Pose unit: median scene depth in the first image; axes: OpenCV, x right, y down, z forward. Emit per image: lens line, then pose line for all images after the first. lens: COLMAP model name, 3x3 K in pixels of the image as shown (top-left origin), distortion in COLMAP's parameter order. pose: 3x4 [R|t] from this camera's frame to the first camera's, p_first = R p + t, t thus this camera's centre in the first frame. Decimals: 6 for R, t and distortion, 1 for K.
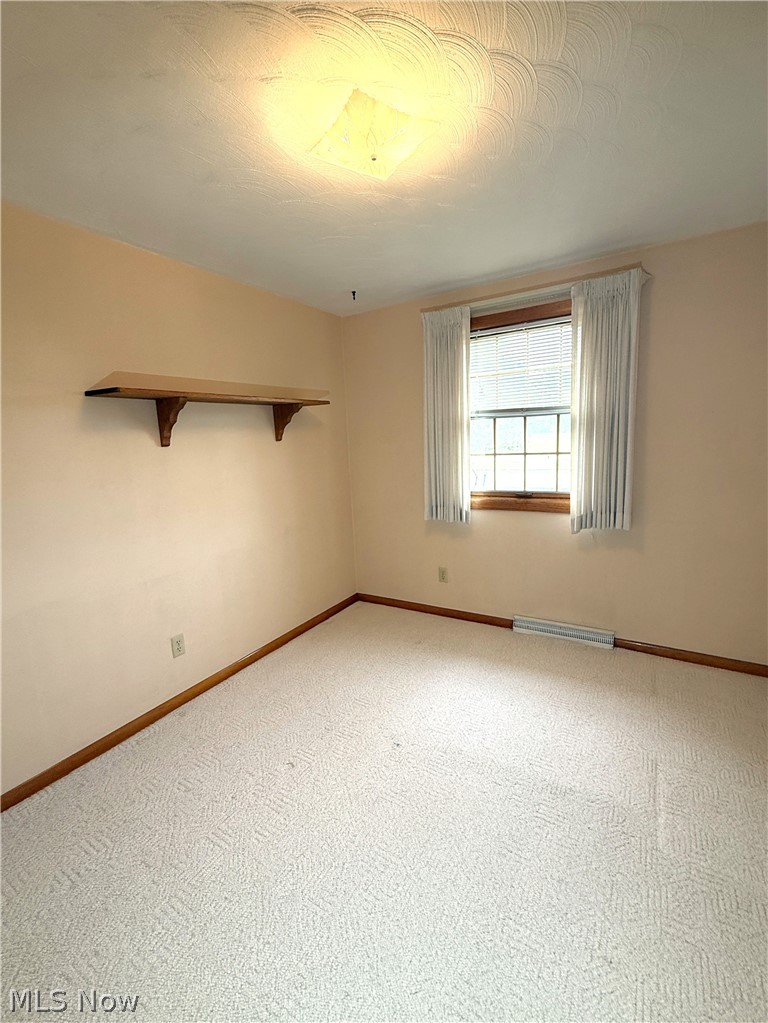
lens RADIAL K [[453.2, 0, 401.2], [0, 453.2, 510.7], [0, 0, 1]] dist [0.001077, 0.000143]
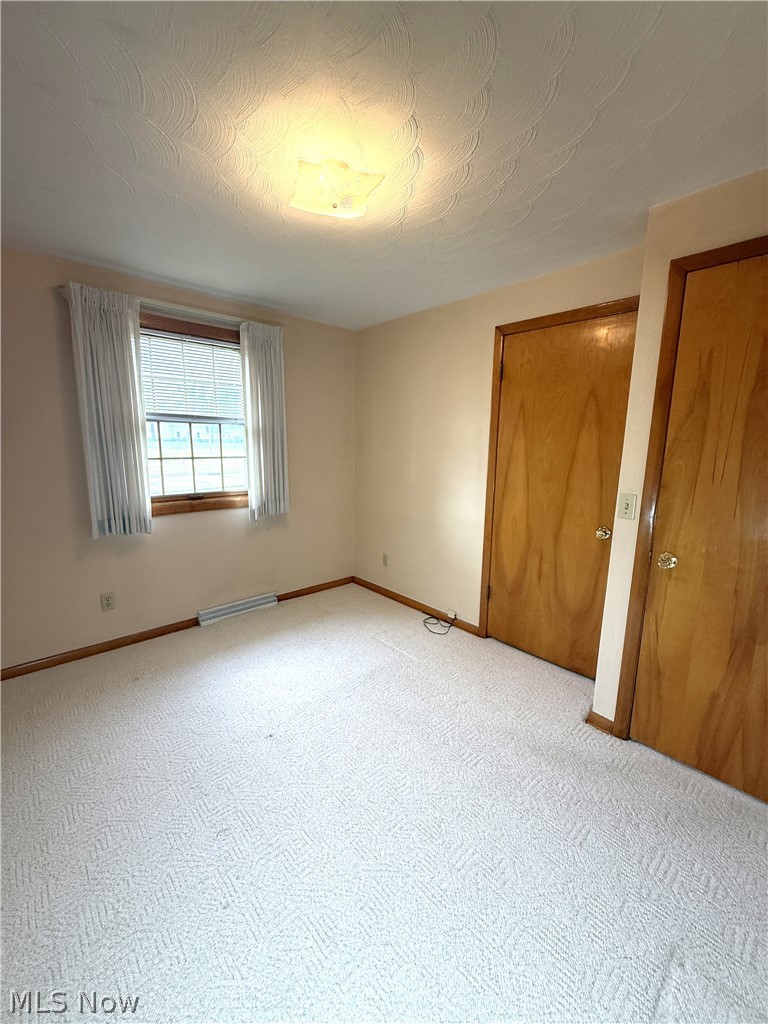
lens RADIAL K [[417.3, 0, 384.0], [0, 417.3, 512.0], [0, 0, 1]] dist [-0.002166, -0.000256]
pose [[0.260843, -0.115544, 0.958442, -0.579734], [0.135282, 0.987390, 0.082216, -0.020522], [-0.955855, 0.108215, 0.273185, 0.324087]]
